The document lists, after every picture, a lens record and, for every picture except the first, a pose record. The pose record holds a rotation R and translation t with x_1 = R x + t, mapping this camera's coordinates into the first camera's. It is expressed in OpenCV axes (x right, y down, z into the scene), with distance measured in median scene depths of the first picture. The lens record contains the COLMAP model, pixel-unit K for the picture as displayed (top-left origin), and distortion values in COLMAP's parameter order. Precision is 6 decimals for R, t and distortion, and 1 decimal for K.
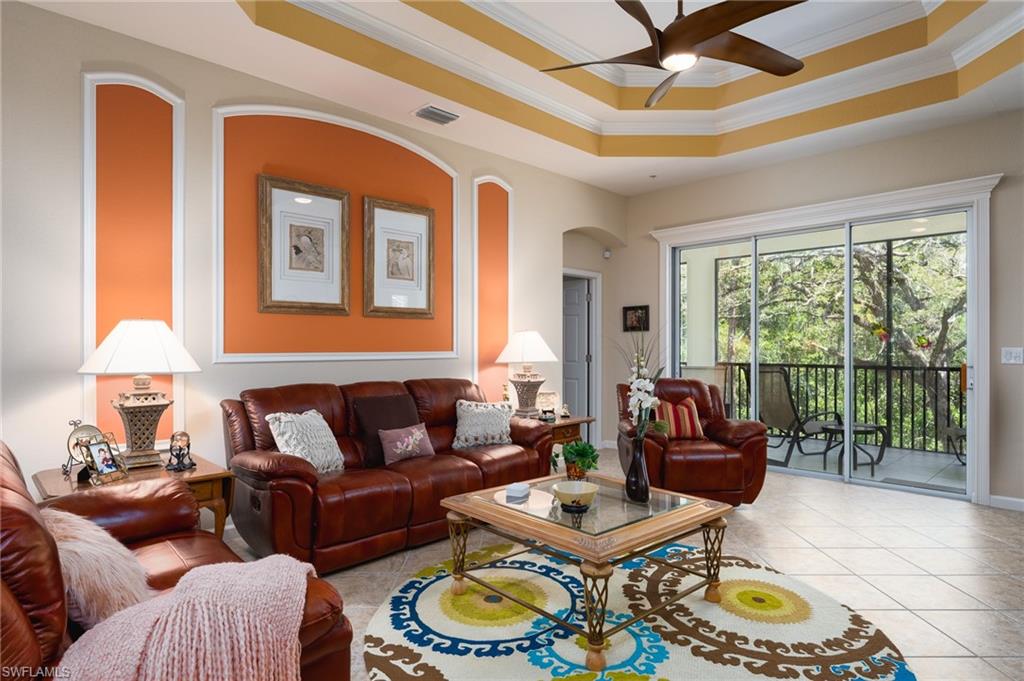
lens RADIAL K [[569.1, 0, 512.0], [0, 569.1, 340.5], [0, 0, 1]] dist [0.002944, -0.011689]
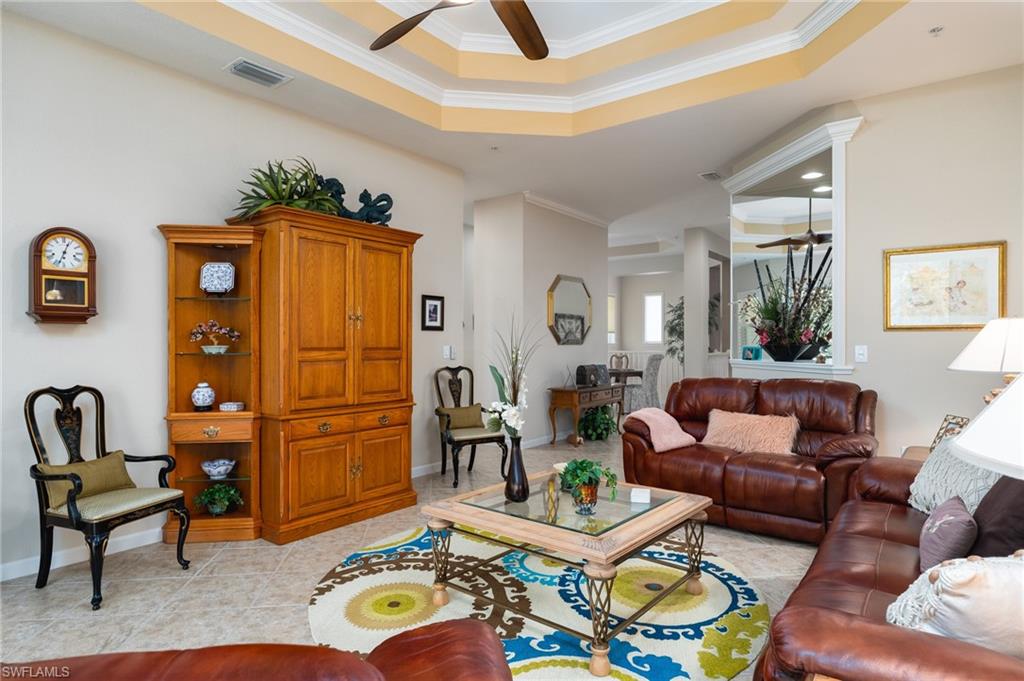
lens RADIAL K [[569.1, 0, 512.0], [0, 569.1, 340.5], [0, 0, 1]] dist [0.002944, -0.011689]
pose [[-0.990923, -0.001571, -0.134425, 0.341580], [0.000012, 0.999931, -0.011775, 0.014312], [0.134434, -0.011669, -0.990854, 1.869160]]
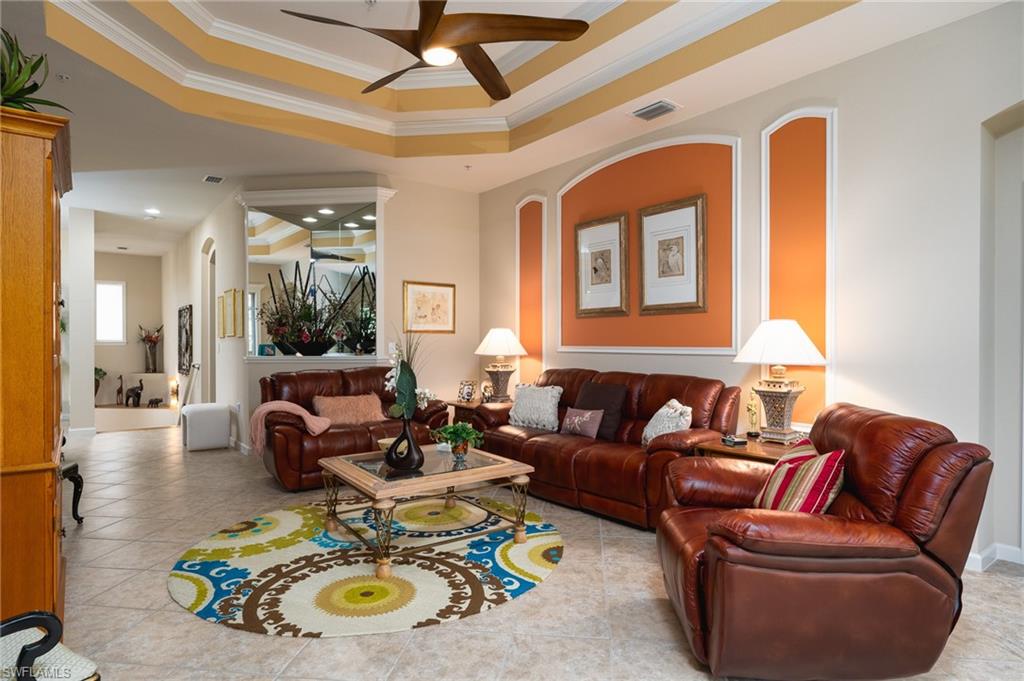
lens RADIAL K [[569.1, 0, 512.0], [0, 569.1, 340.5], [0, 0, 1]] dist [0.002944, -0.011689]
pose [[-0.118908, -0.001901, -0.992903, 1.310796], [0.008582, 0.999959, -0.002943, 0.012759], [0.992868, -0.008871, -0.118887, 1.288035]]
